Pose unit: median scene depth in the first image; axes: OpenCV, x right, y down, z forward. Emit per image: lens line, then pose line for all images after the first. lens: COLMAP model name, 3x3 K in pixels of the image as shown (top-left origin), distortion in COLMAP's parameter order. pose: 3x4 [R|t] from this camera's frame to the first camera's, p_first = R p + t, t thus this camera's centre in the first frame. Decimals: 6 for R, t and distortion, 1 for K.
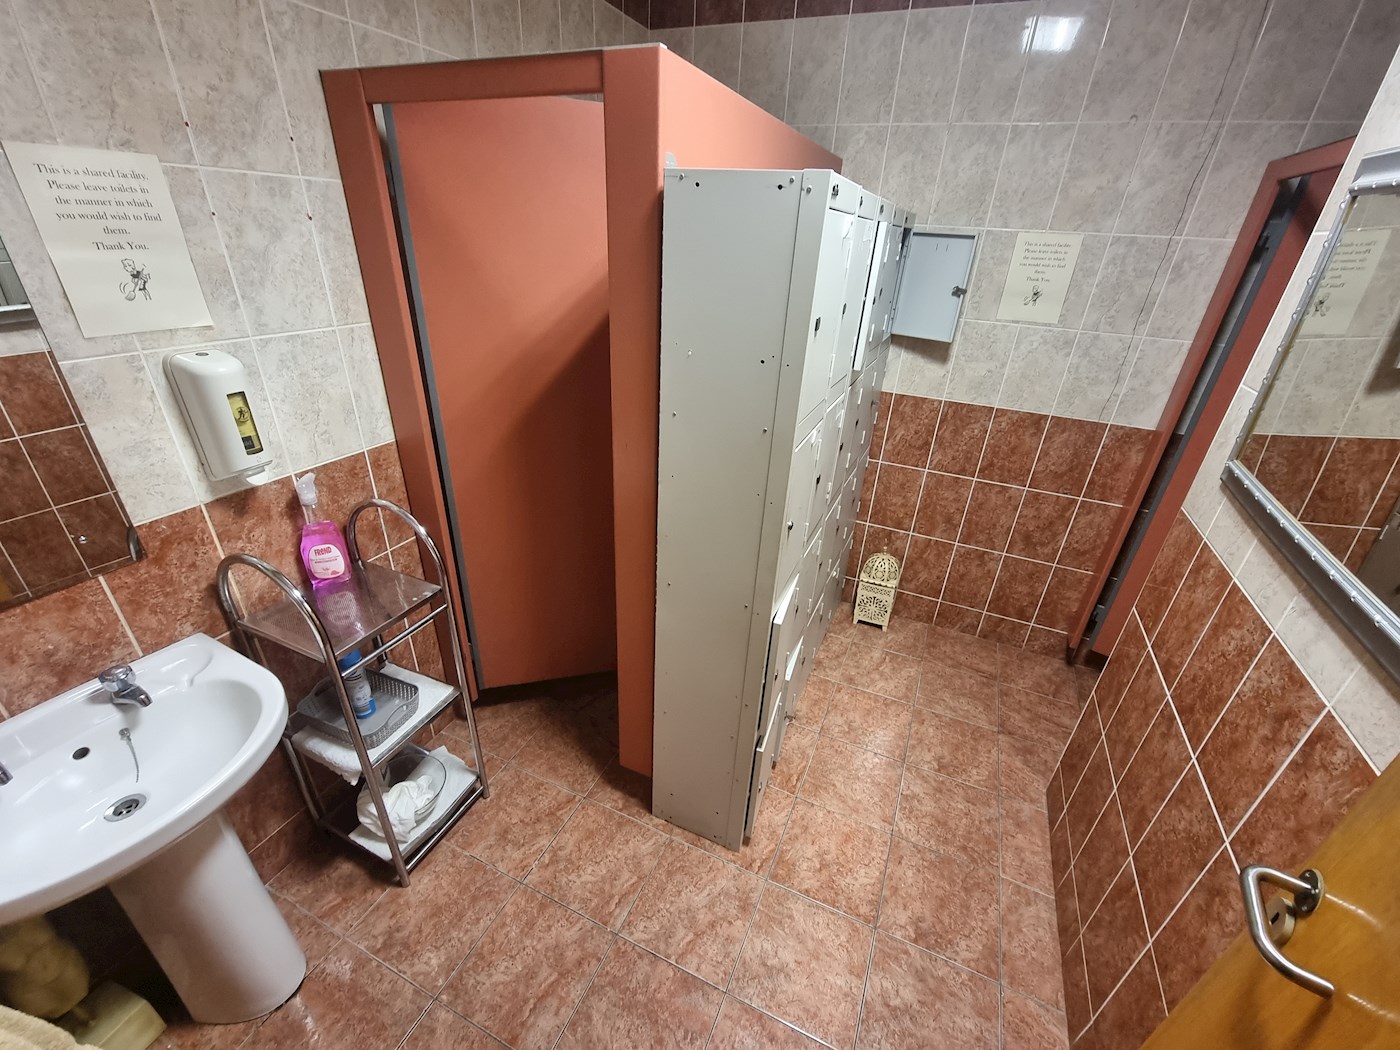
lens RADIAL K [[577.4, 0, 703.4], [0, 577.4, 529.2], [0, 0, 1]] dist [-0.003616, 0.000168]
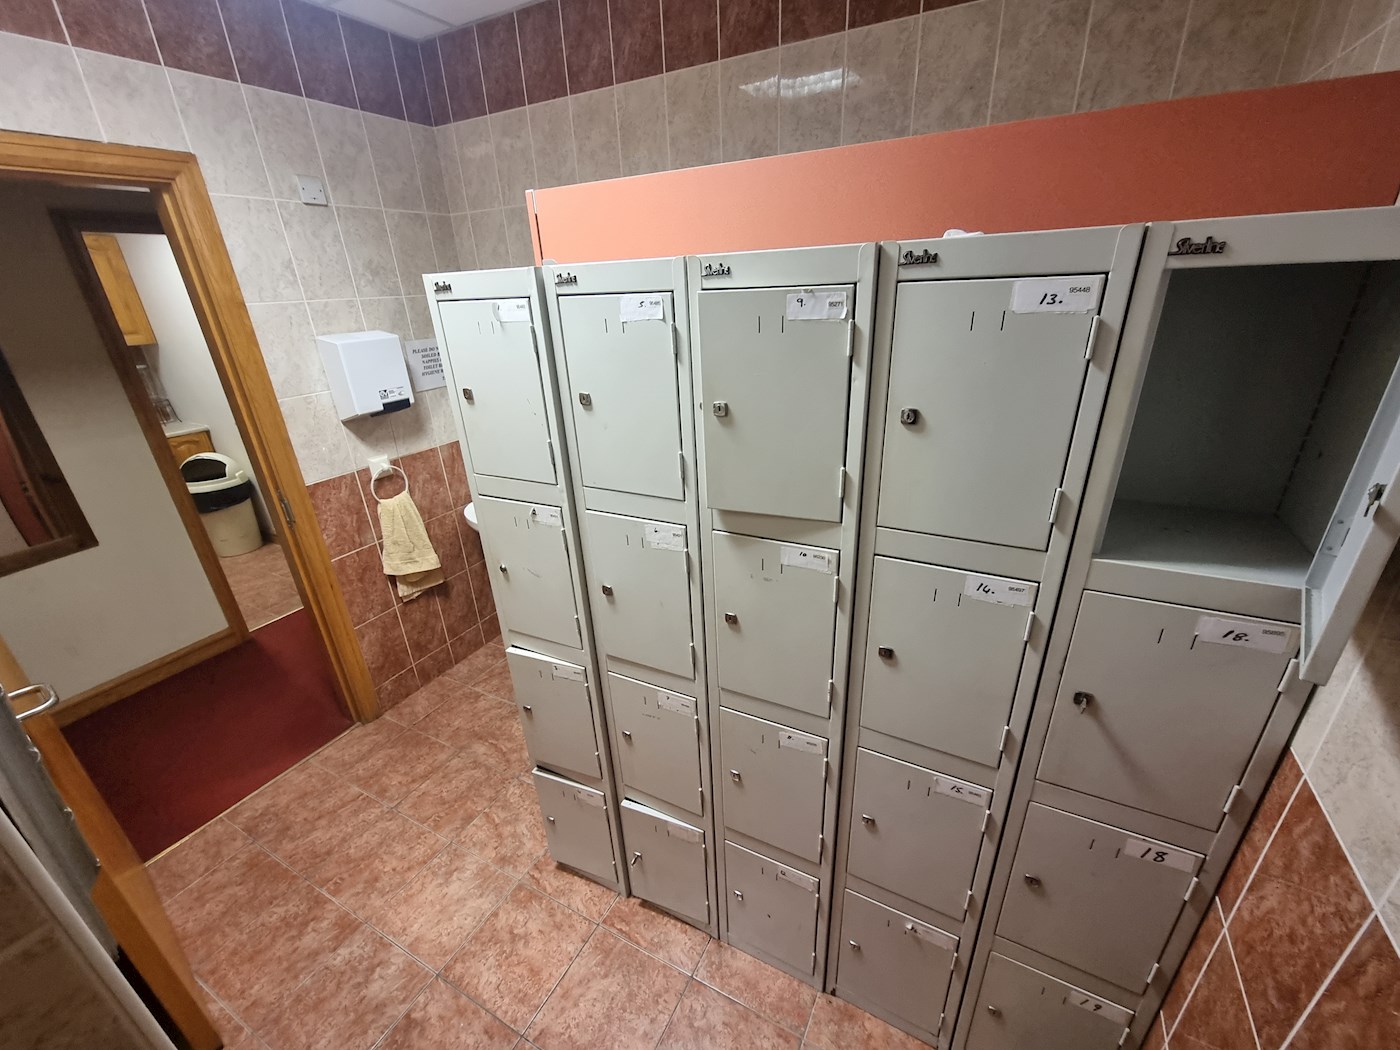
lens RADIAL K [[577.4, 0, 702.1], [0, 577.4, 532.5], [0, 0, 1]] dist [-0.003616, 0.000168]
pose [[-0.056138, 0.353314, -0.933819, 0.882006], [-0.427102, 0.836900, 0.342320, -0.469474], [0.902459, 0.418053, 0.103919, 0.926326]]
